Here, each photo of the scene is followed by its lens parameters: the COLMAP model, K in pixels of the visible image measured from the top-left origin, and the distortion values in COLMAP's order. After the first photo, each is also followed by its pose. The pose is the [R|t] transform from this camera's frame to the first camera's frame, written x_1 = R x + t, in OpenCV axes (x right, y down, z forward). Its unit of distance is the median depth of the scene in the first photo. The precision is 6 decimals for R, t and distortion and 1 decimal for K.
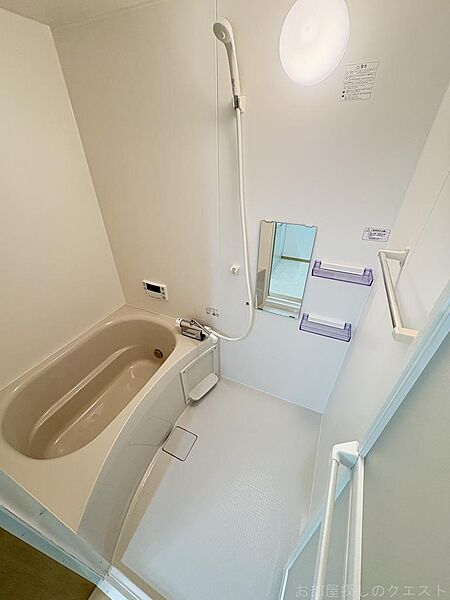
lens RADIAL K [[238.0, 0, 224.0], [0, 238.0, 299.7], [0, 0, 1]] dist [-0.000711, -0.000001]
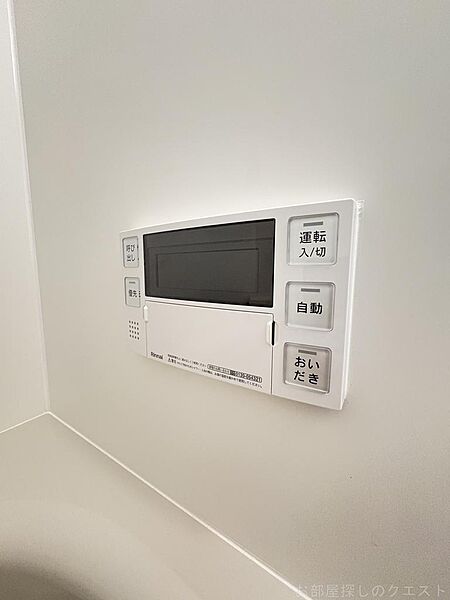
lens RADIAL K [[238.0, 0, 223.6], [0, 238.0, 300.2], [0, 0, 1]] dist [-0.000711, -0.000001]
pose [[0.991477, 0.020696, -0.128624, -0.333321], [-0.075541, 0.895712, -0.438170, 0.012412], [0.106142, 0.444152, 0.889642, 1.120739]]
